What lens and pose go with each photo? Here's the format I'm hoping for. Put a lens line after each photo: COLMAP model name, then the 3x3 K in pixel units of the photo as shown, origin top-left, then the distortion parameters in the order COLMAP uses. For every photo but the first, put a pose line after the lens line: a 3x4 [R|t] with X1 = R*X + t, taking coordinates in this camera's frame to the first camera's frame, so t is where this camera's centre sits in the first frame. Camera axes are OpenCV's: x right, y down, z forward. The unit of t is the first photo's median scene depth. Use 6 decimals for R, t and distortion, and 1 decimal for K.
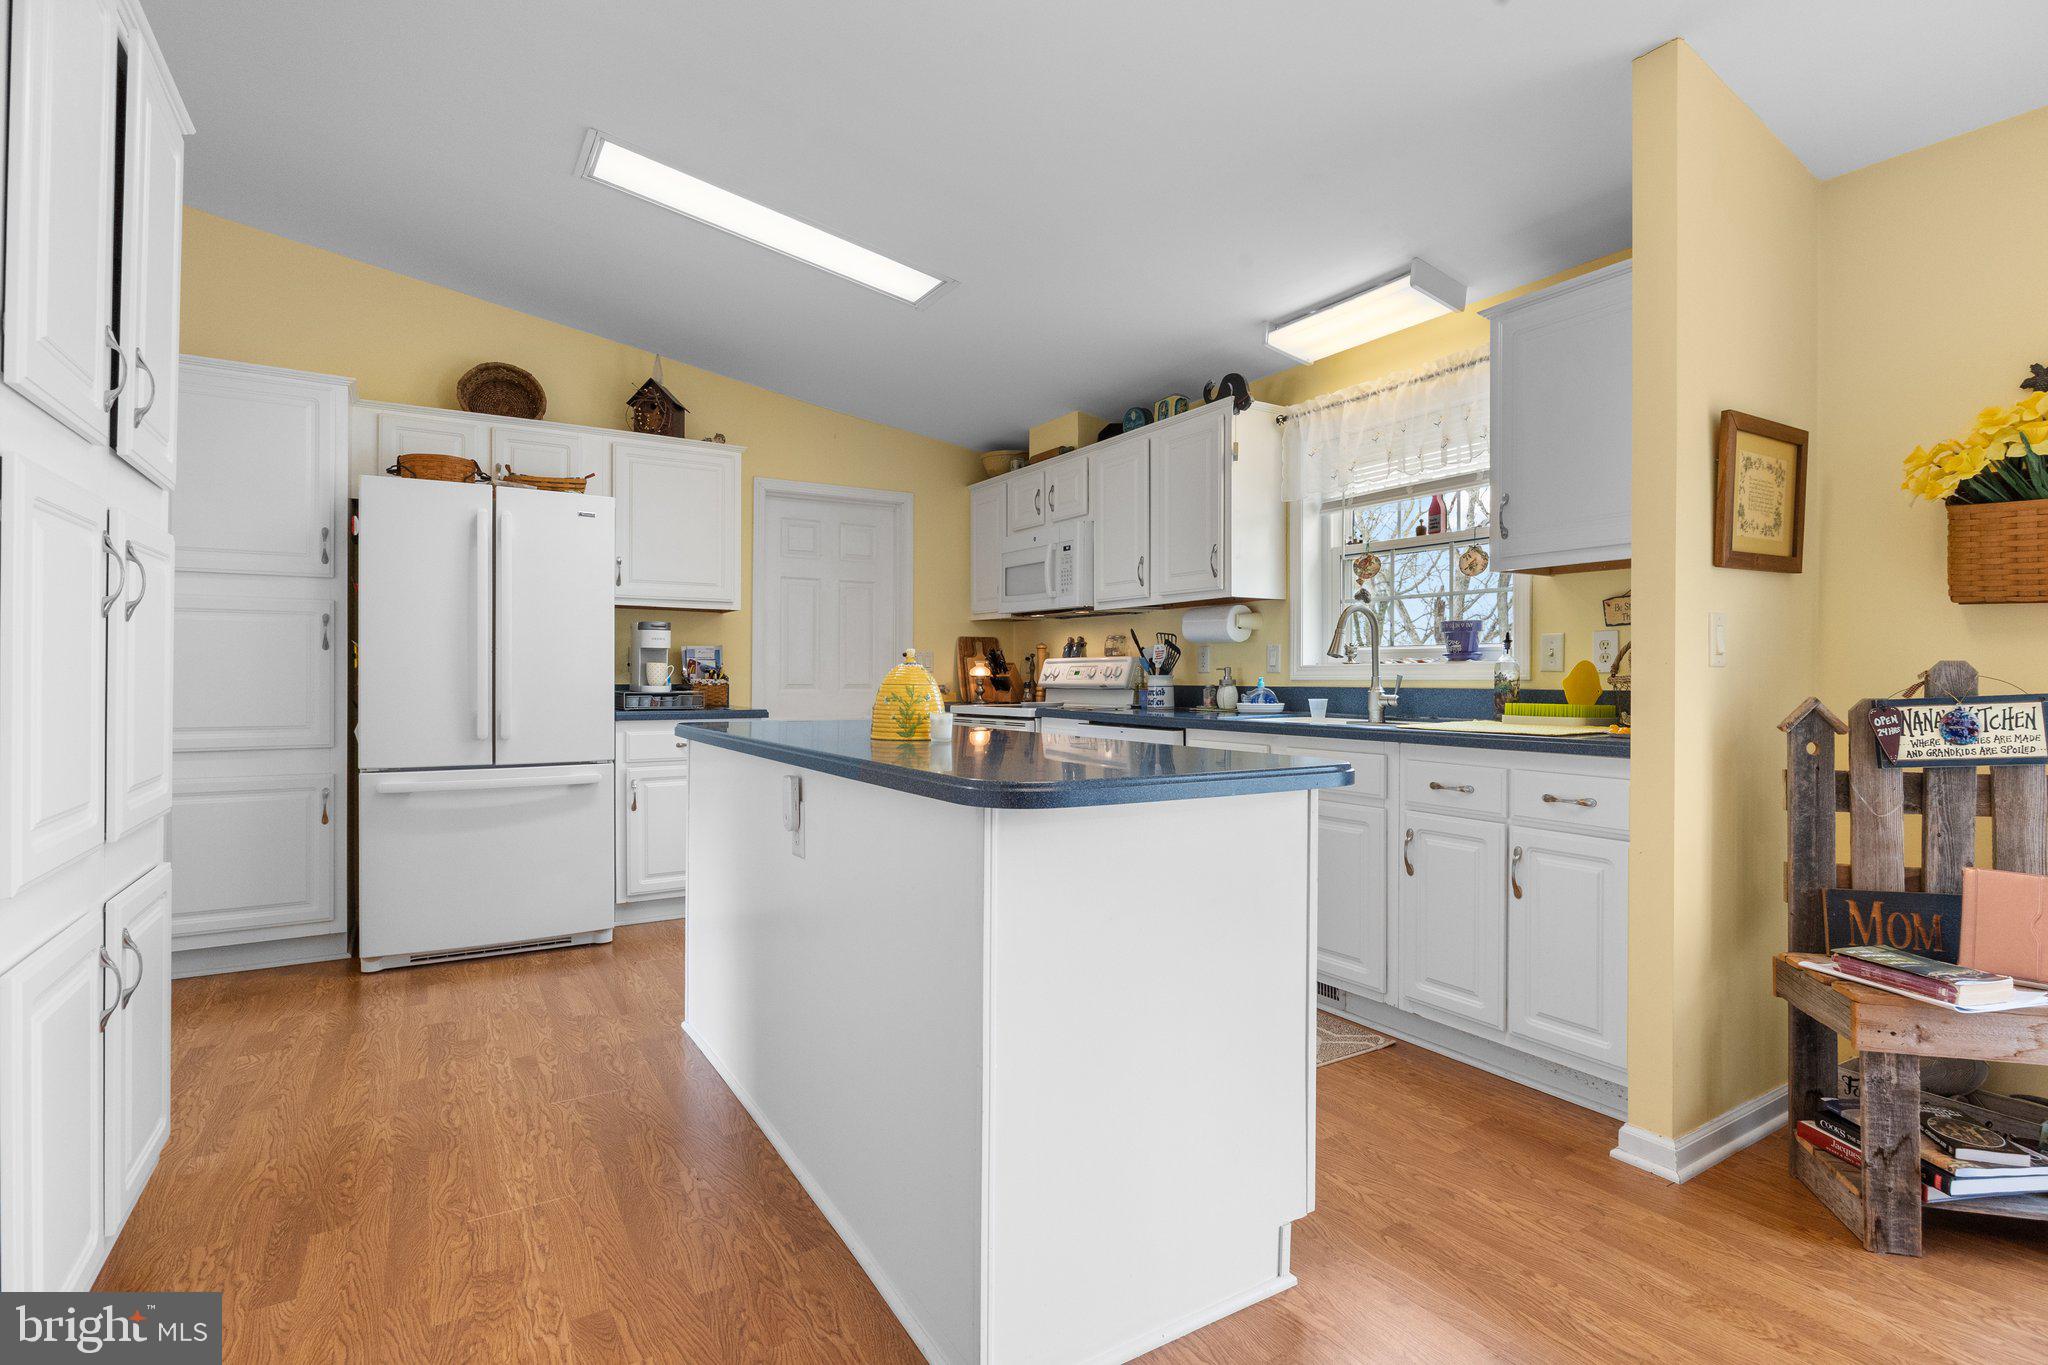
lens RADIAL K [[971.2, 0, 1024.0], [0, 971.2, 682.5], [0, 0, 1]] dist [-0.014090, 0.000378]
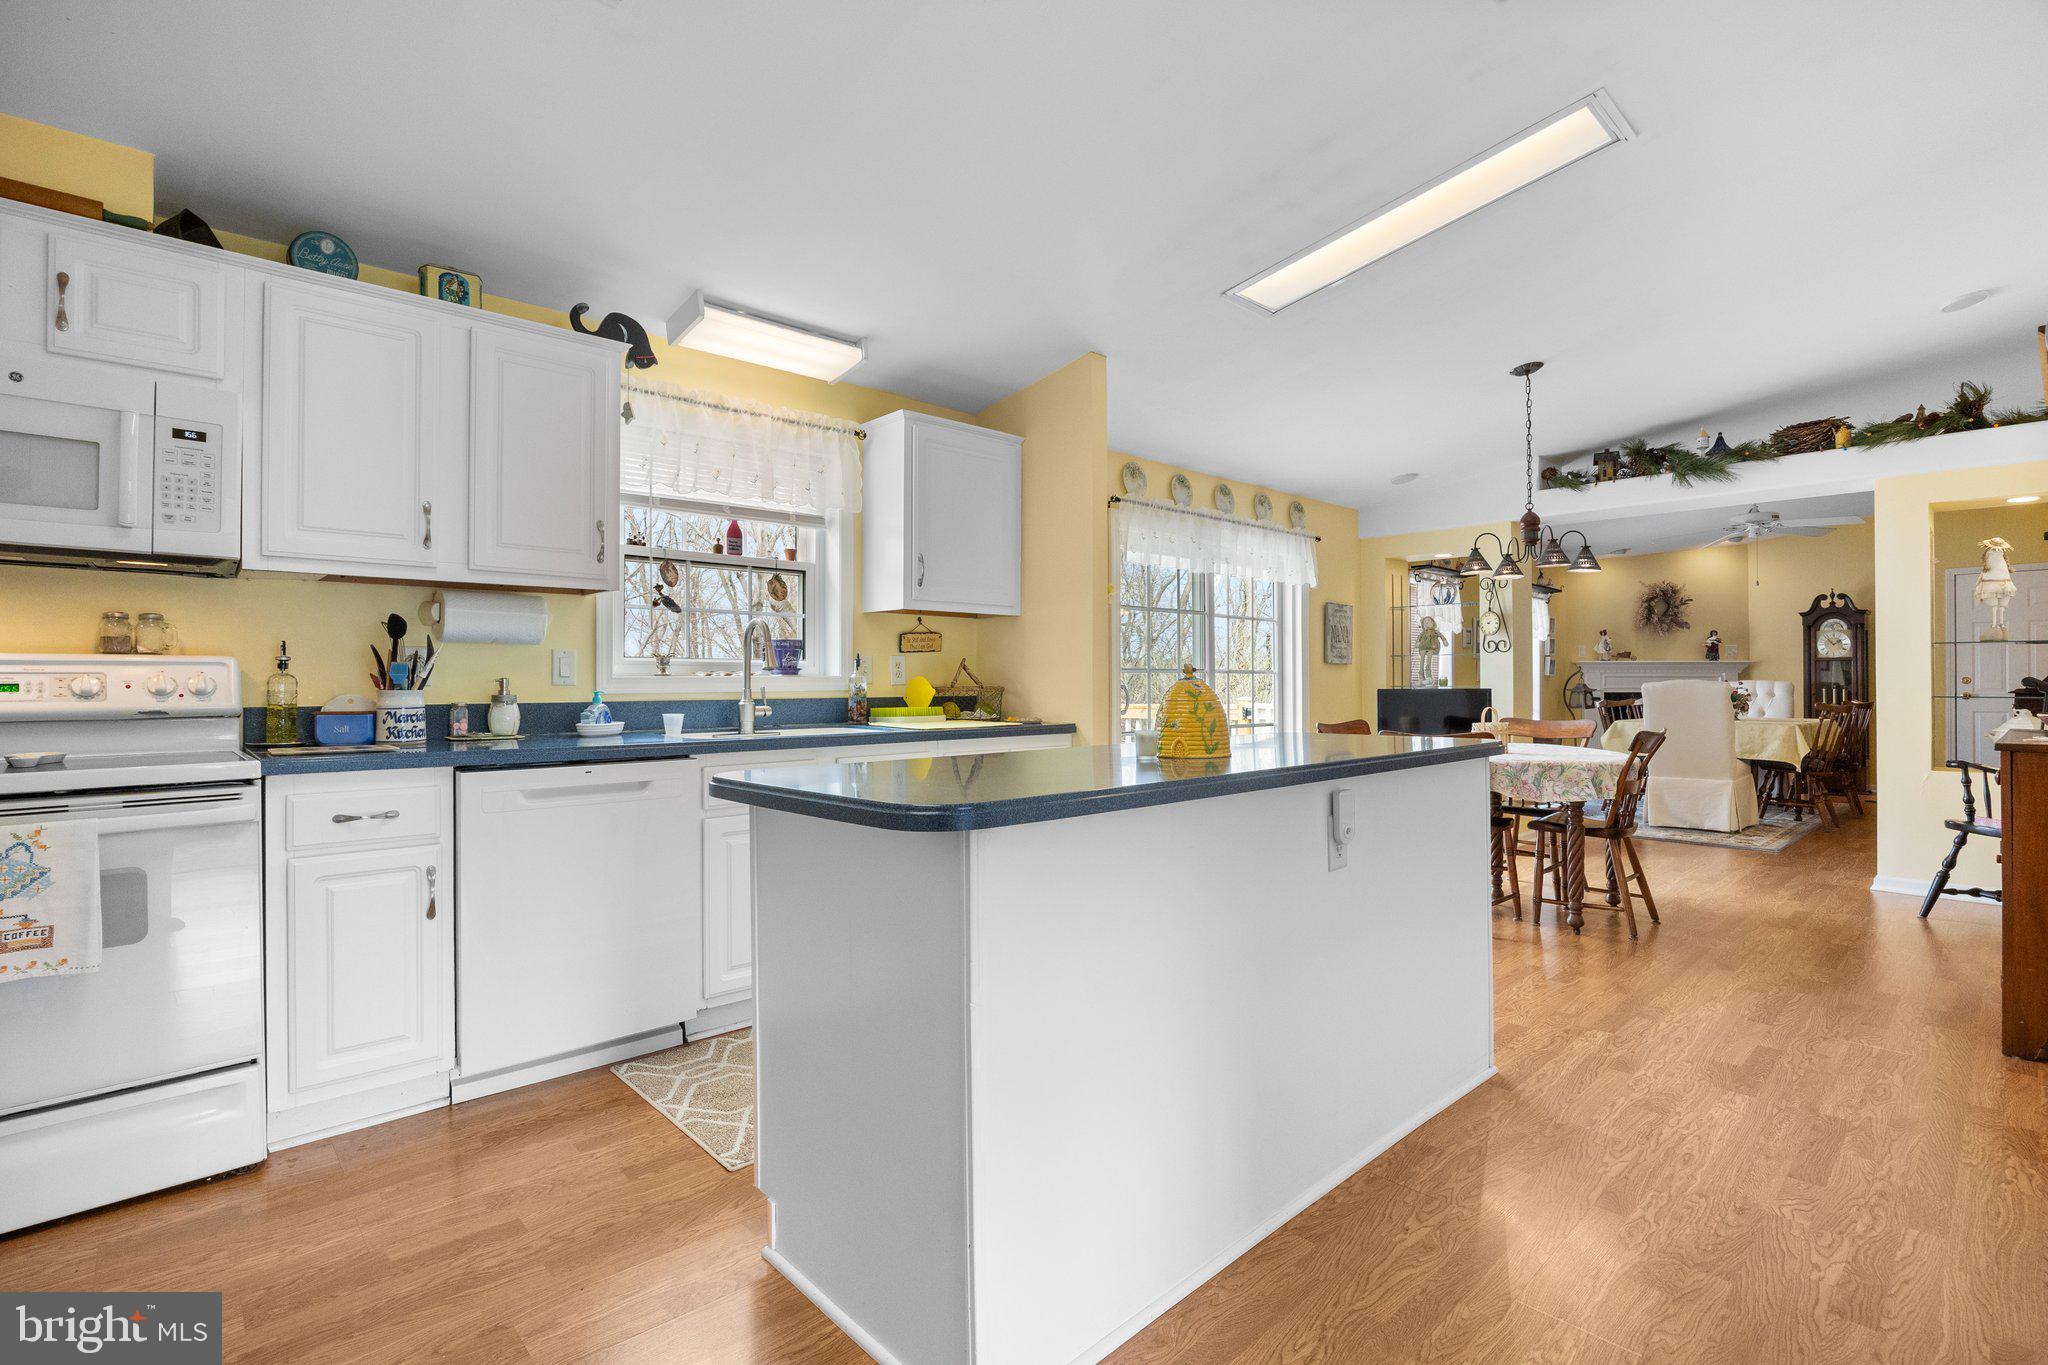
lens RADIAL K [[941.4, 0, 1043.2], [0, 941.4, 681.2], [0, 0, 1]] dist [-0.010825, -0.000140]
pose [[-0.203195, 0.000212, 0.979138, -0.602955], [0.009170, 0.999957, 0.001686, -0.011581], [-0.979095, 0.009321, -0.203188, 0.796318]]
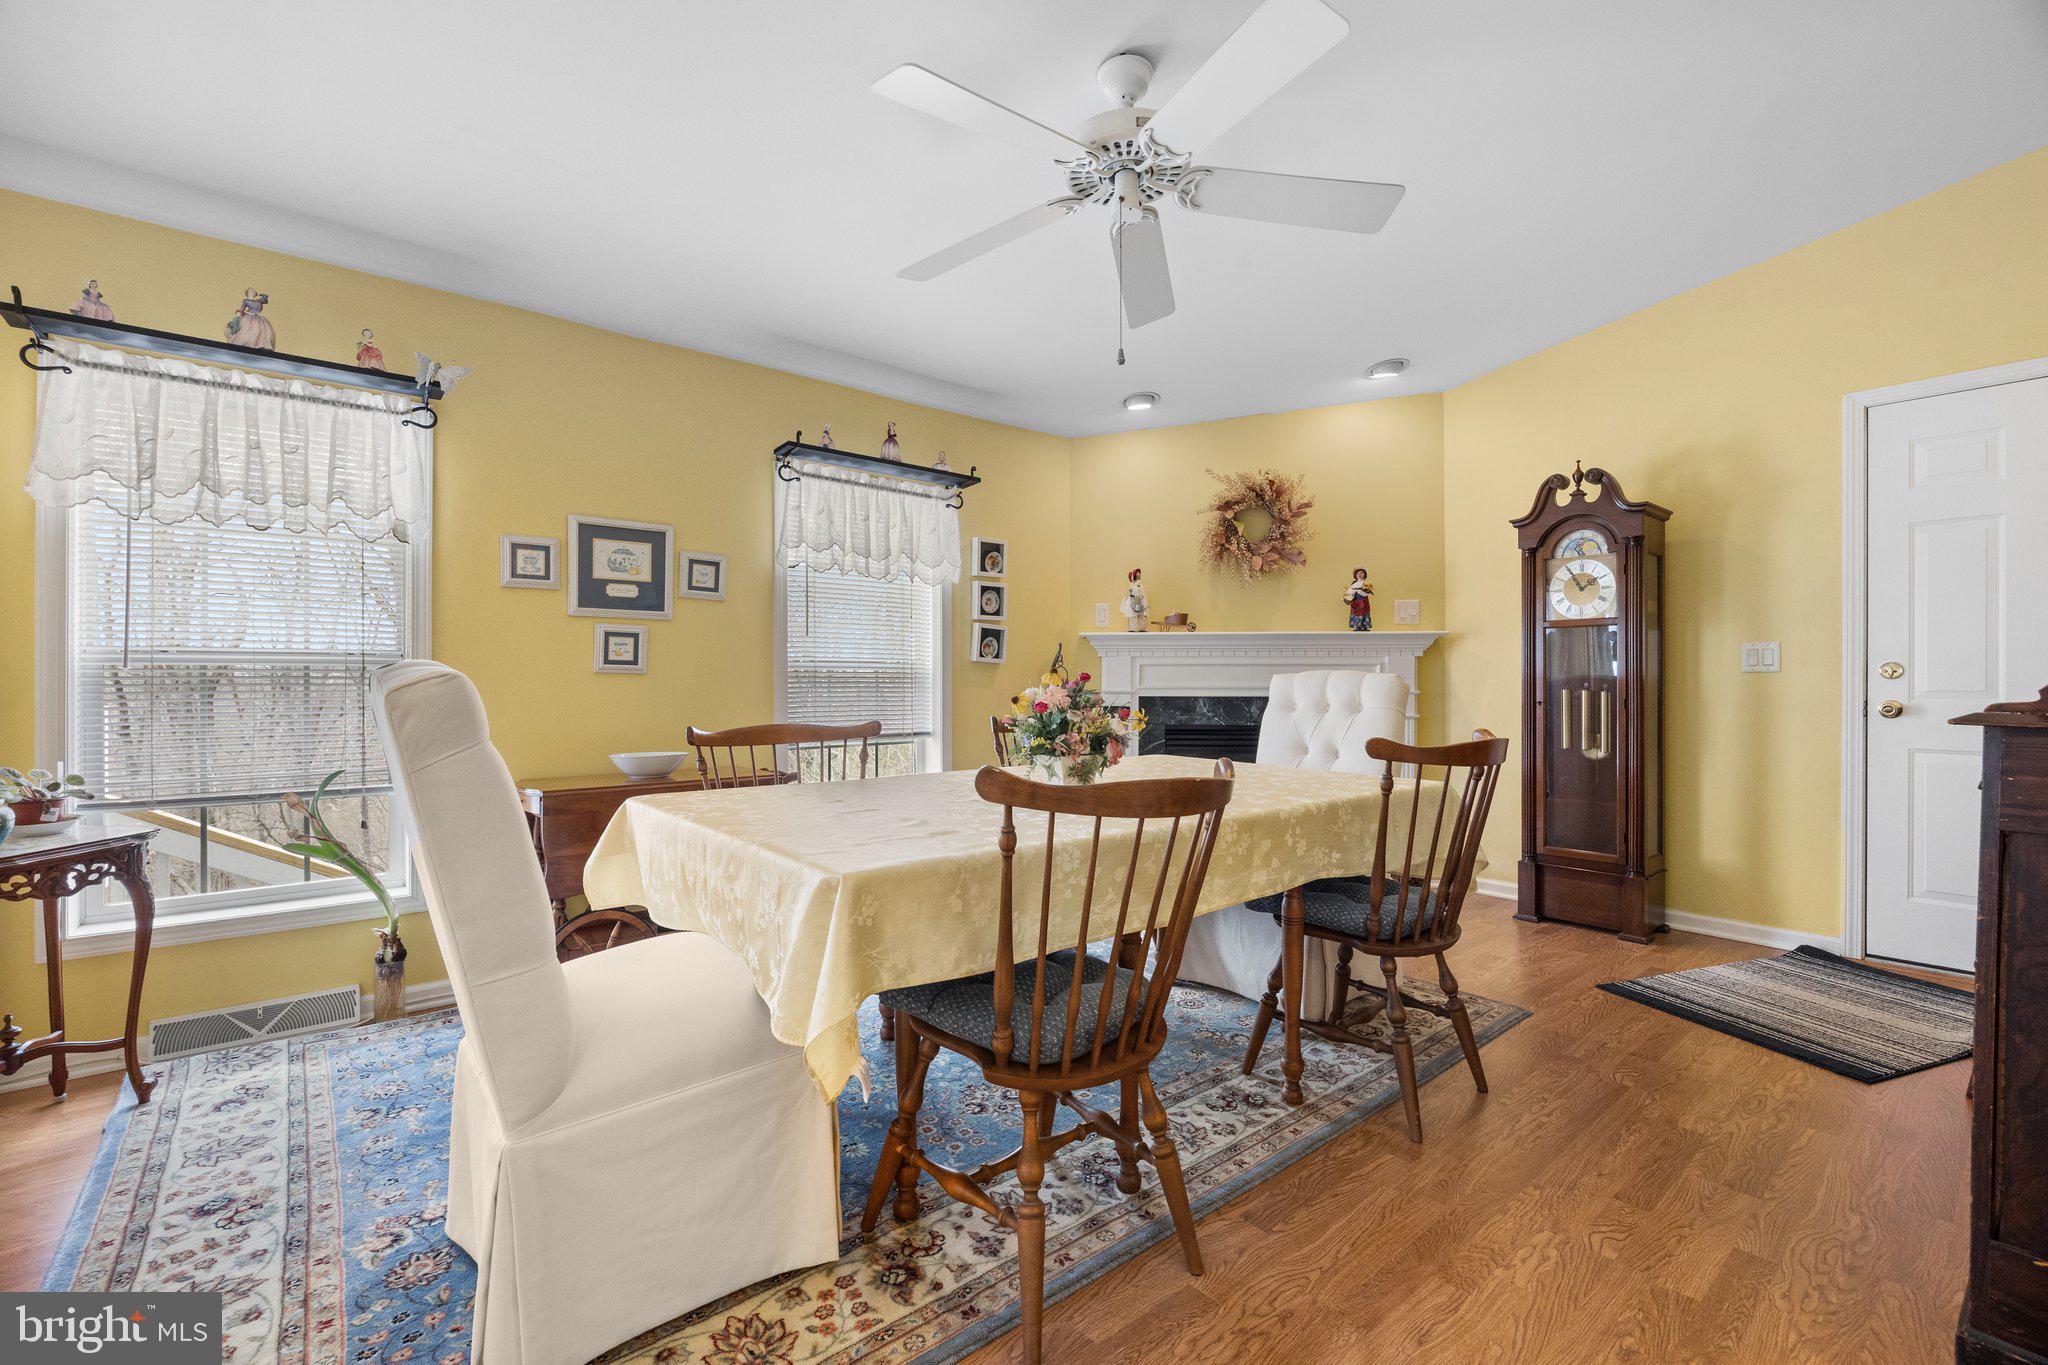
lens RADIAL K [[893.6, 0, 1024.0], [0, 893.6, 682.5], [0, 0, 1]] dist [-0.009109, 0.000107]
pose [[-0.142191, -0.004156, 0.989830, 0.404740], [0.009580, 0.999939, 0.005575, 0.009353], [-0.989793, 0.010276, -0.142143, -0.870324]]
